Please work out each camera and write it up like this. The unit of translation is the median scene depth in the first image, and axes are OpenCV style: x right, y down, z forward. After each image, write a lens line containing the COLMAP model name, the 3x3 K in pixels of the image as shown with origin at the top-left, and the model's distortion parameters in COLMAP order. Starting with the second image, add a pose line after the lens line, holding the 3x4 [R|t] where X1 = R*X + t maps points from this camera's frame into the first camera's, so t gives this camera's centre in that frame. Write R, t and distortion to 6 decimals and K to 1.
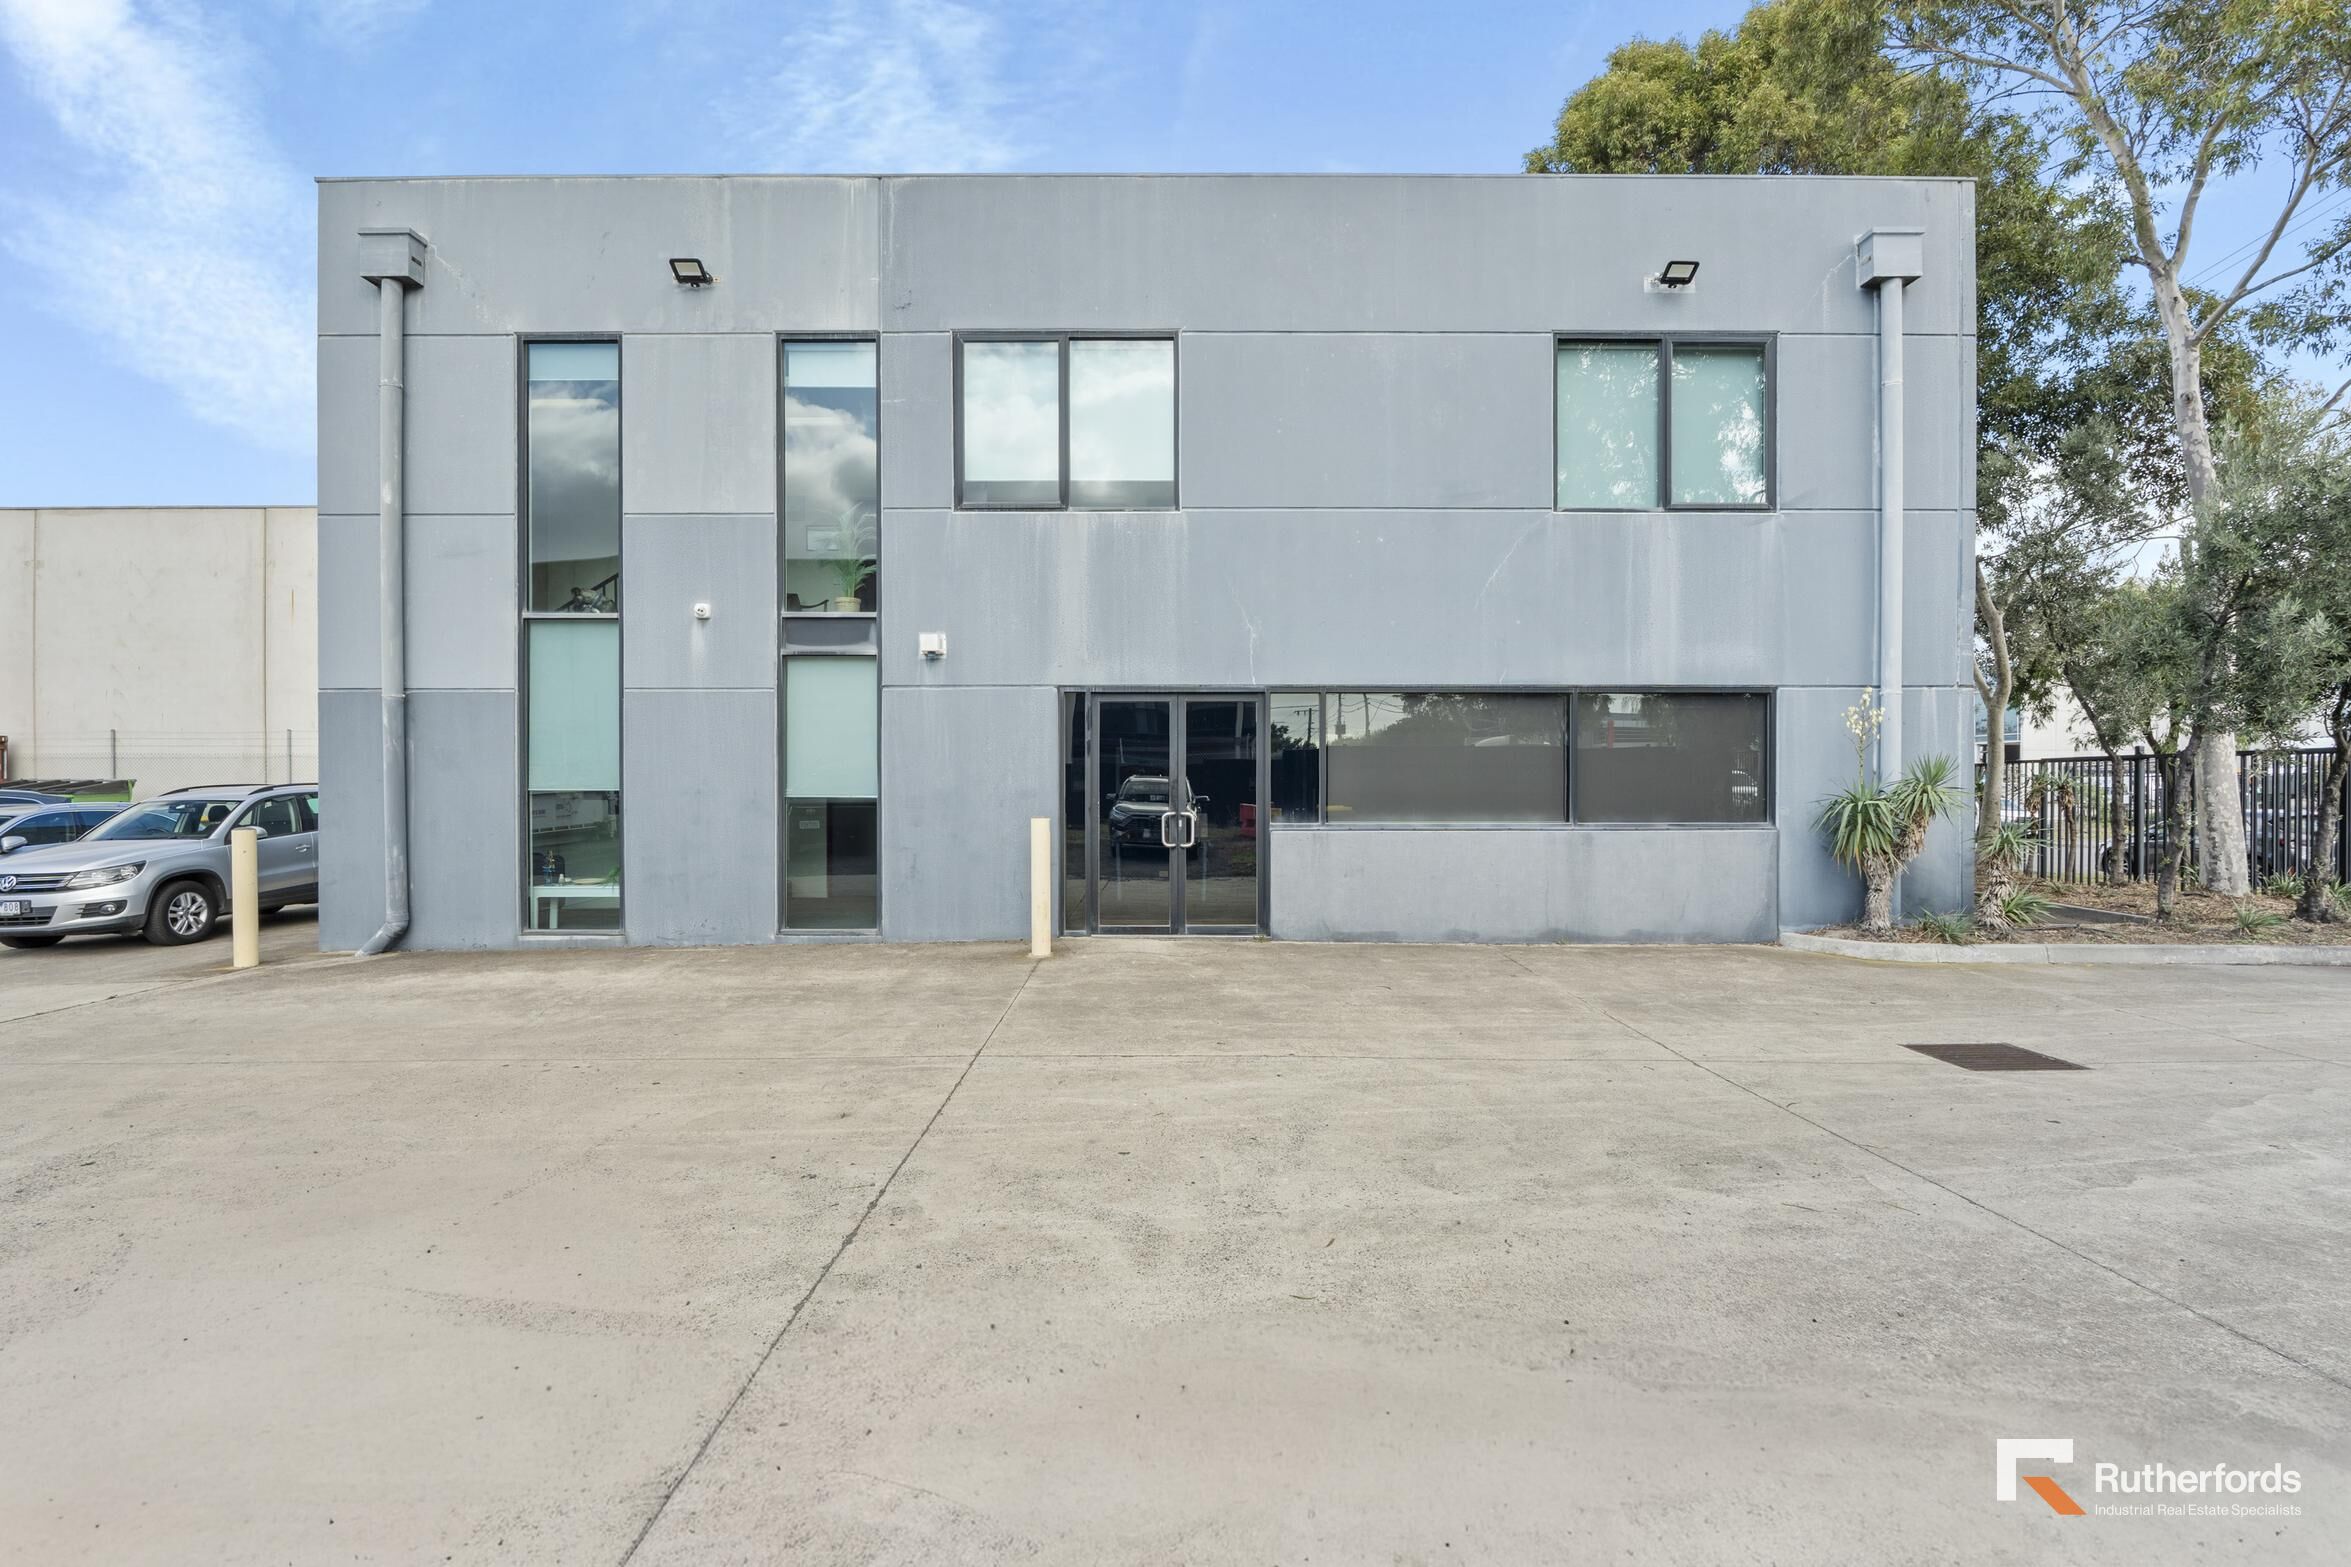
lens RADIAL K [[1039.2, 0, 1170.4], [0, 1039.2, 820.7], [0, 0, 1]] dist [-0.001467, -0.000187]
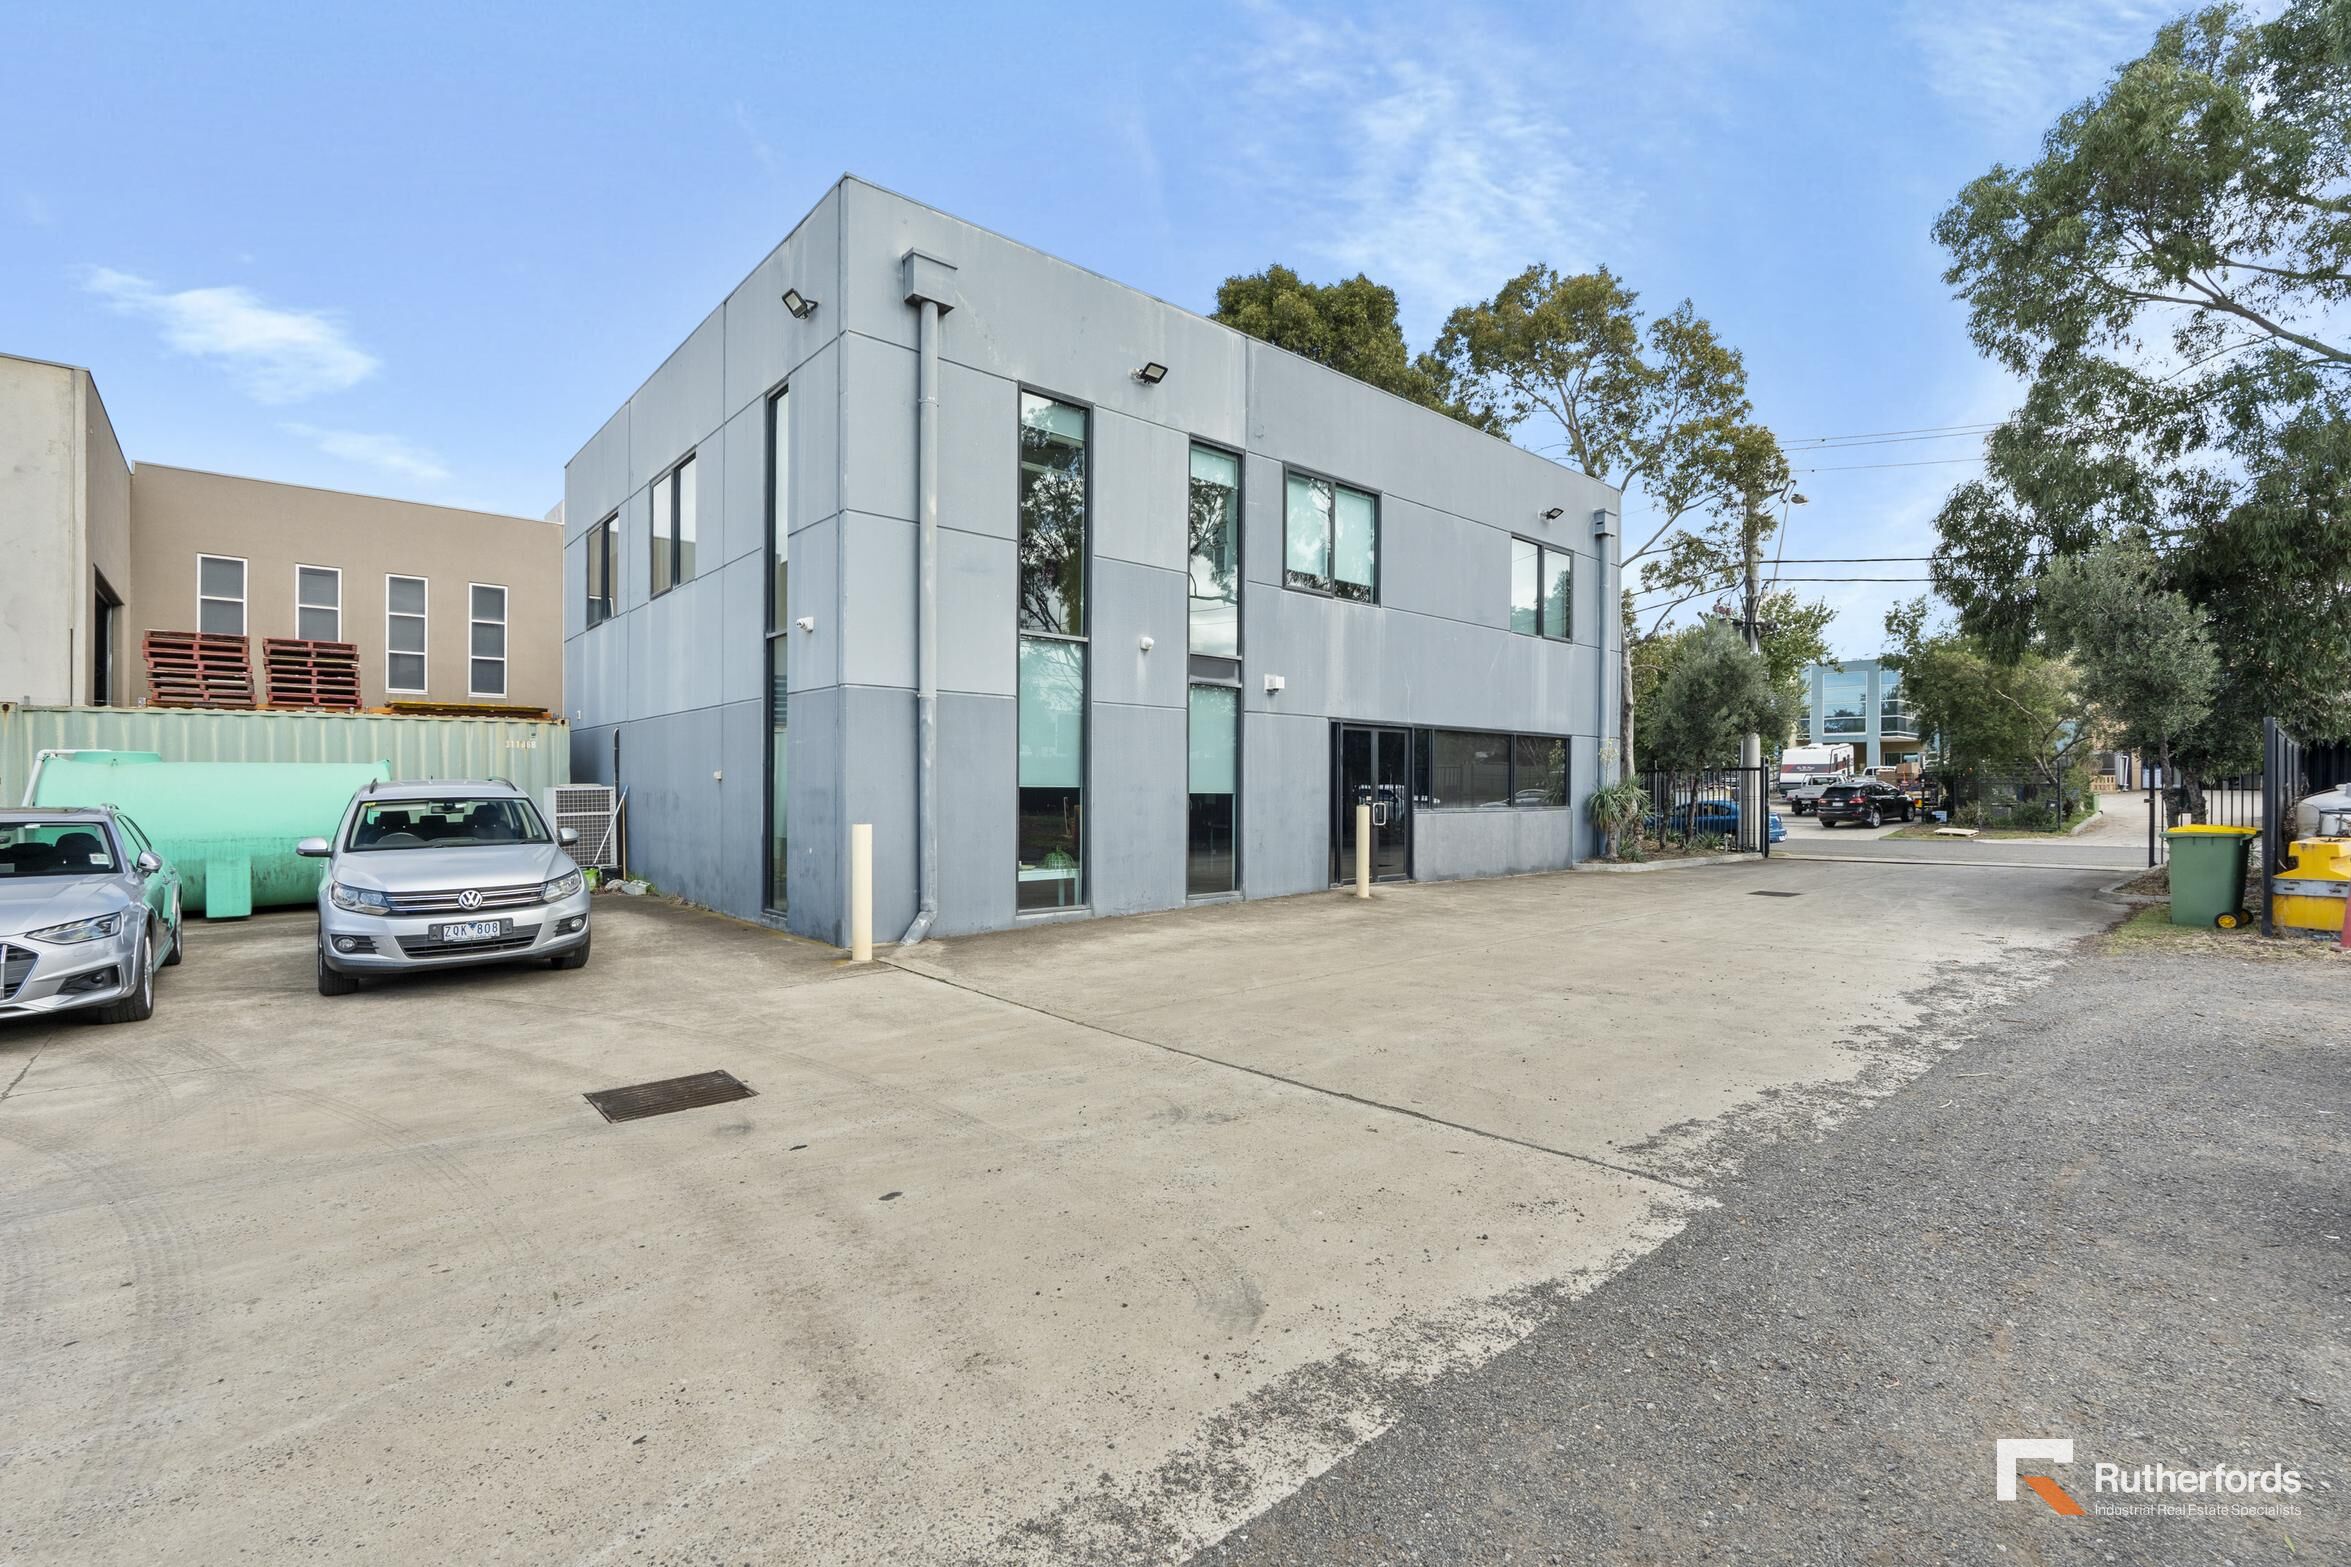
lens RADIAL K [[1031.1, 0, 1175.5], [0, 1031.1, 783.5], [0, 0, 1]] dist [-0.002053, -0.000390]
pose [[0.757772, 0.007026, 0.652481, -1.217013], [-0.002485, 0.999966, -0.007882, -0.024236], [-0.652514, 0.004351, 0.757764, 0.042663]]
